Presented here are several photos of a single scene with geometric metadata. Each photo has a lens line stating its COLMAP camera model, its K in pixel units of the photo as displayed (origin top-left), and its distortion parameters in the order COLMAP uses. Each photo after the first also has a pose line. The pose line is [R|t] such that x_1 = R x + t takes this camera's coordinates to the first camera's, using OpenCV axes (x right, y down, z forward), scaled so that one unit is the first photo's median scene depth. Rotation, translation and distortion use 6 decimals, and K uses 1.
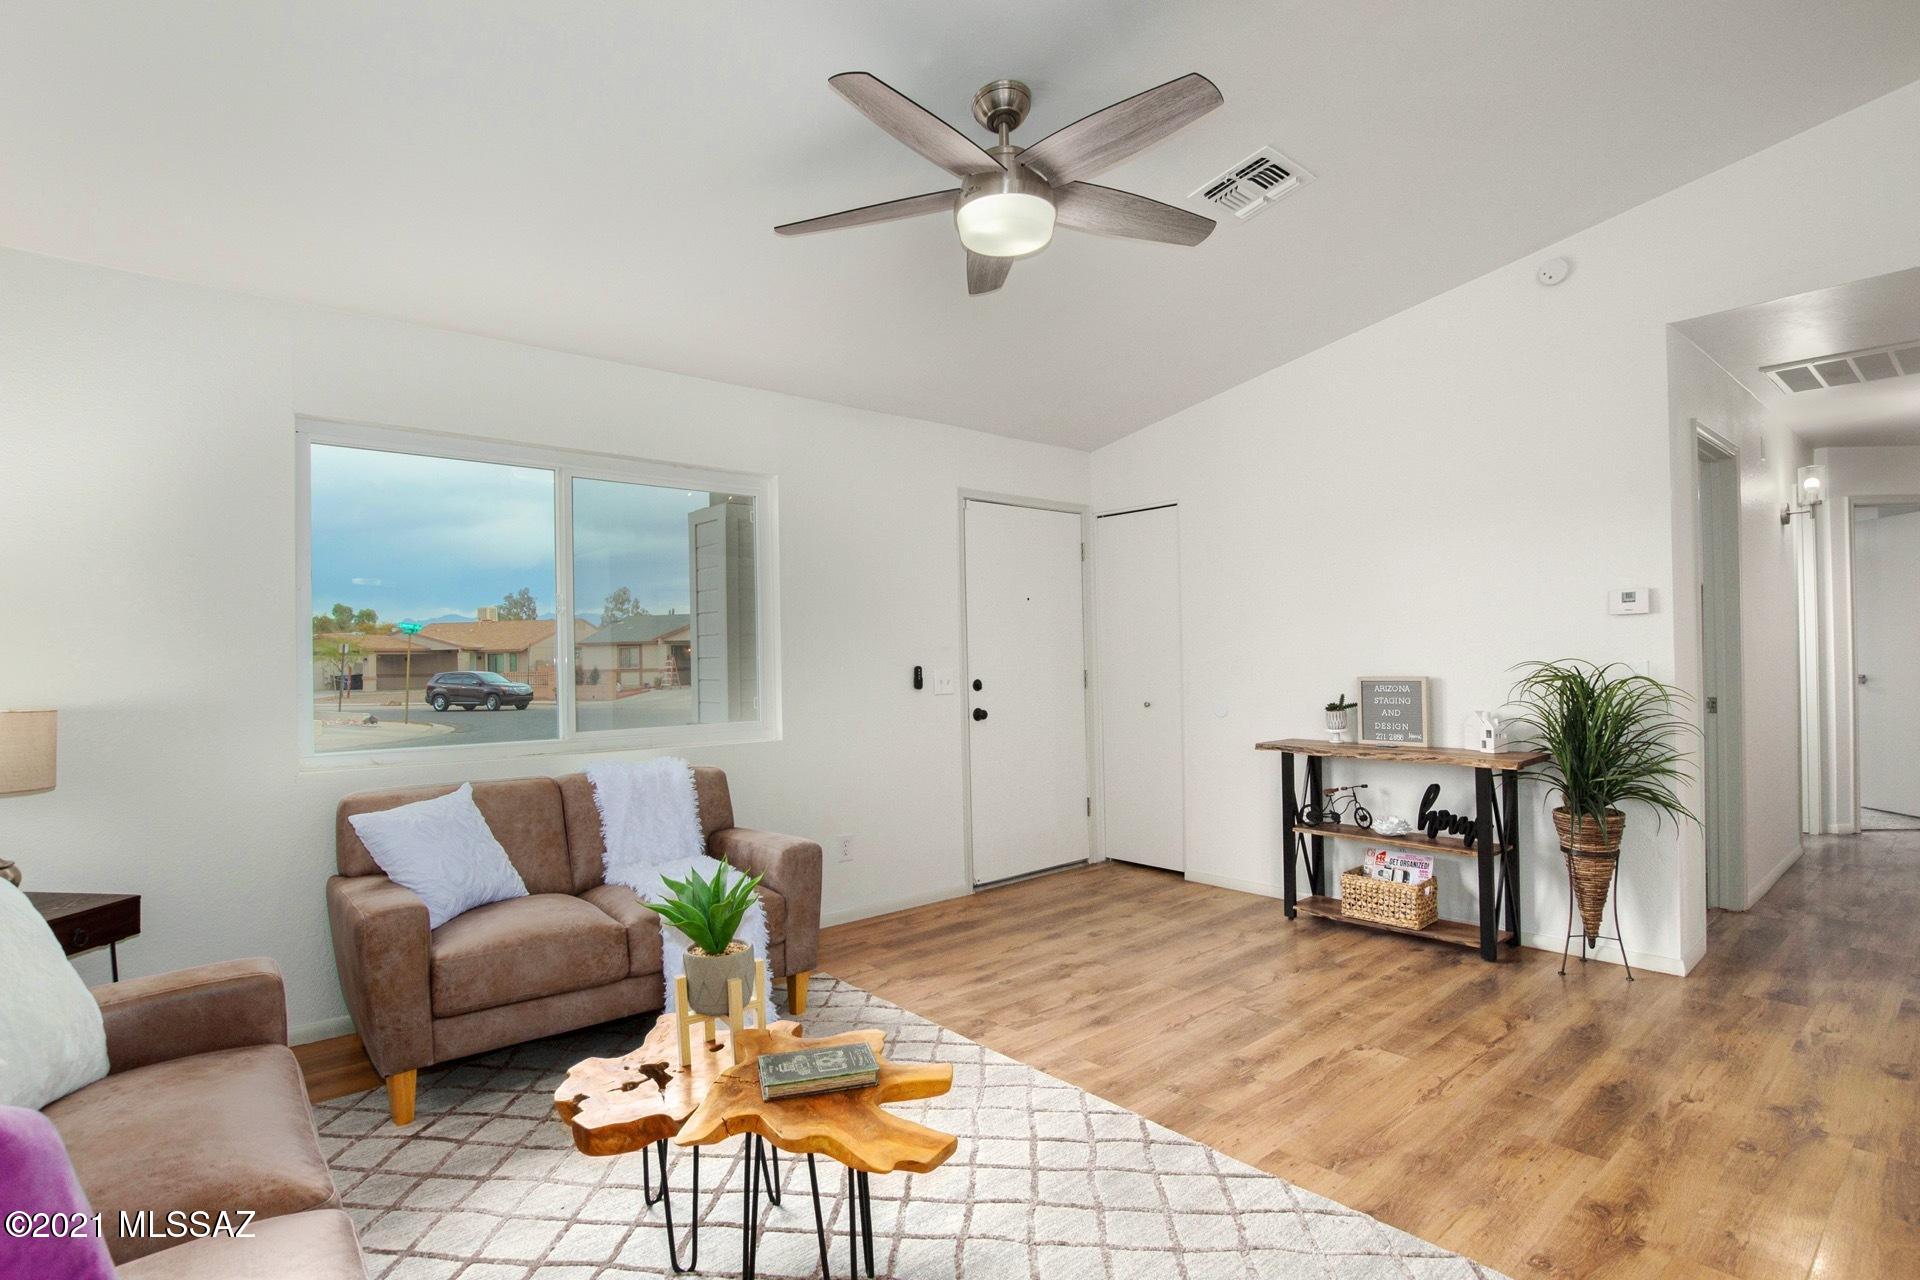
lens RADIAL K [[943.0, 0, 955.0], [0, 943.0, 650.2], [0, 0, 1]] dist [-0.030075, 0.001723]
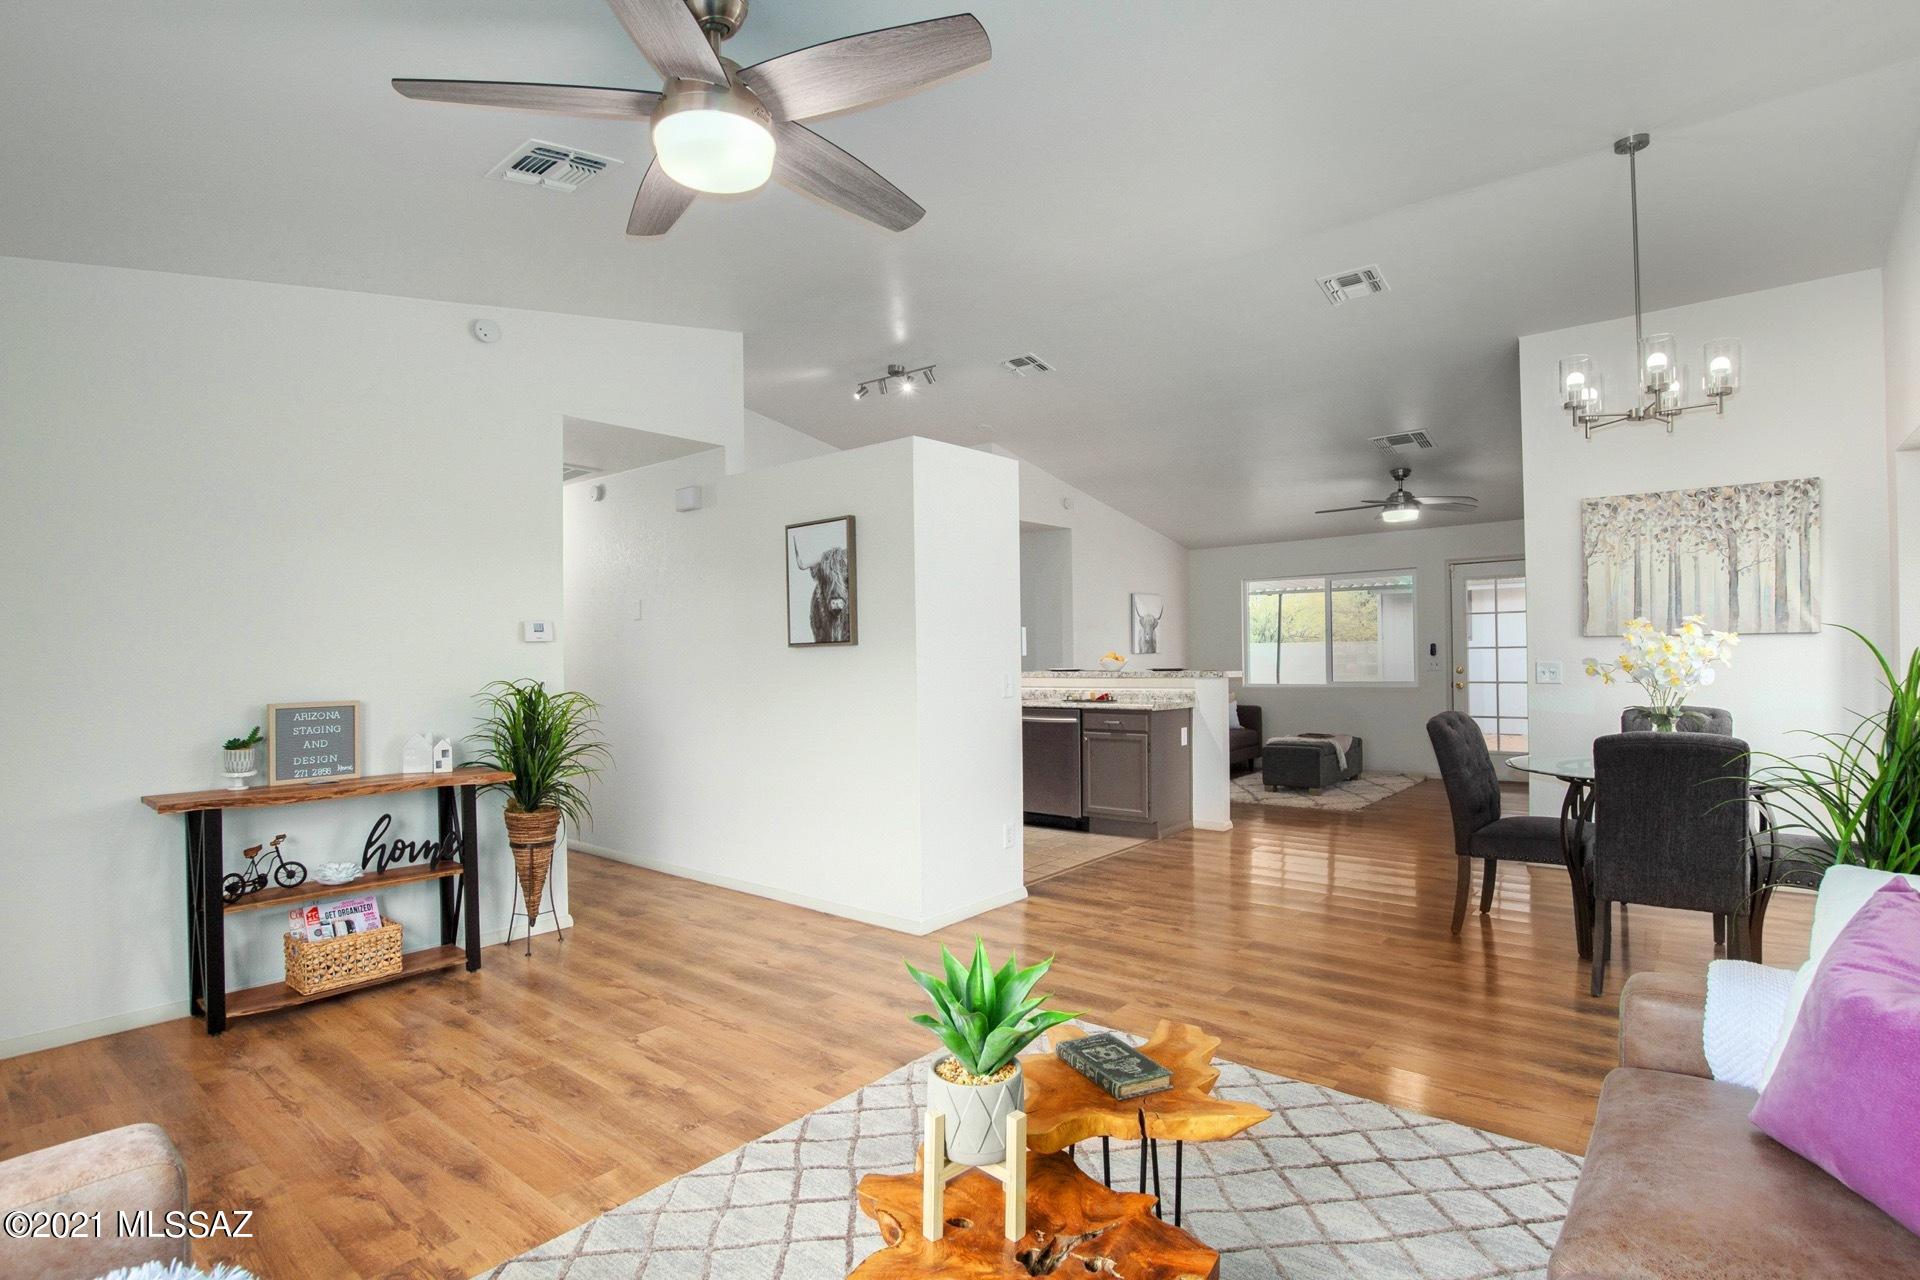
lens RADIAL K [[943.0, 0, 955.0], [0, 943.0, 650.2], [0, 0, 1]] dist [-0.030075, 0.001723]
pose [[-0.164948, 0.027702, 0.985913, -0.541320], [0.011247, 0.999593, -0.026205, 0.010703], [-0.986238, 0.006766, -0.165193, 0.636626]]
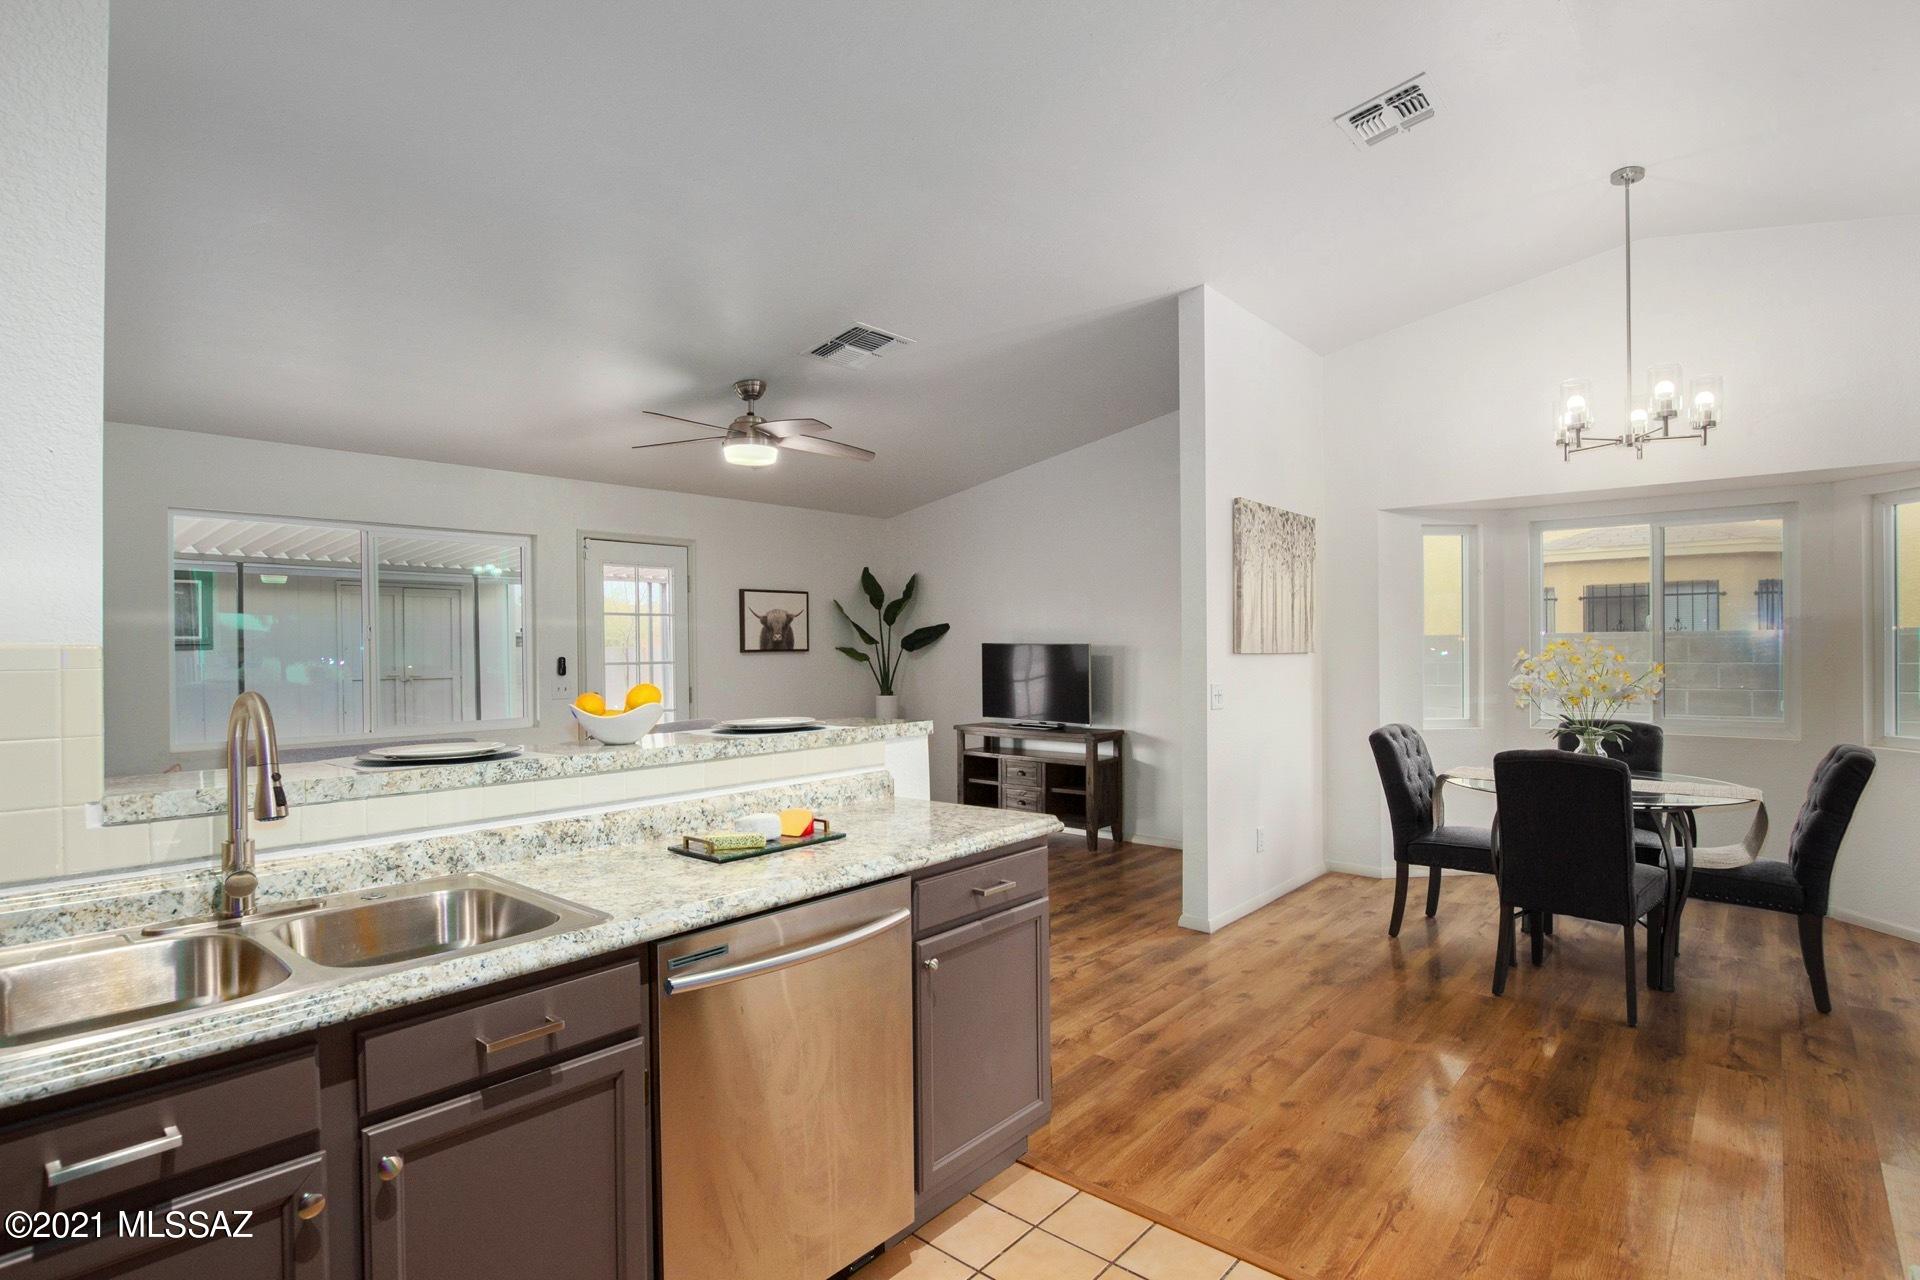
lens RADIAL K [[943.0, 0, 955.0], [0, 943.0, 650.2], [0, 0, 1]] dist [-0.030075, 0.001723]
pose [[-0.990234, 0.025598, -0.137045, 1.223255], [0.025943, 0.999663, -0.000738, -0.049030], [0.136980, -0.004286, -0.990564, 0.656045]]
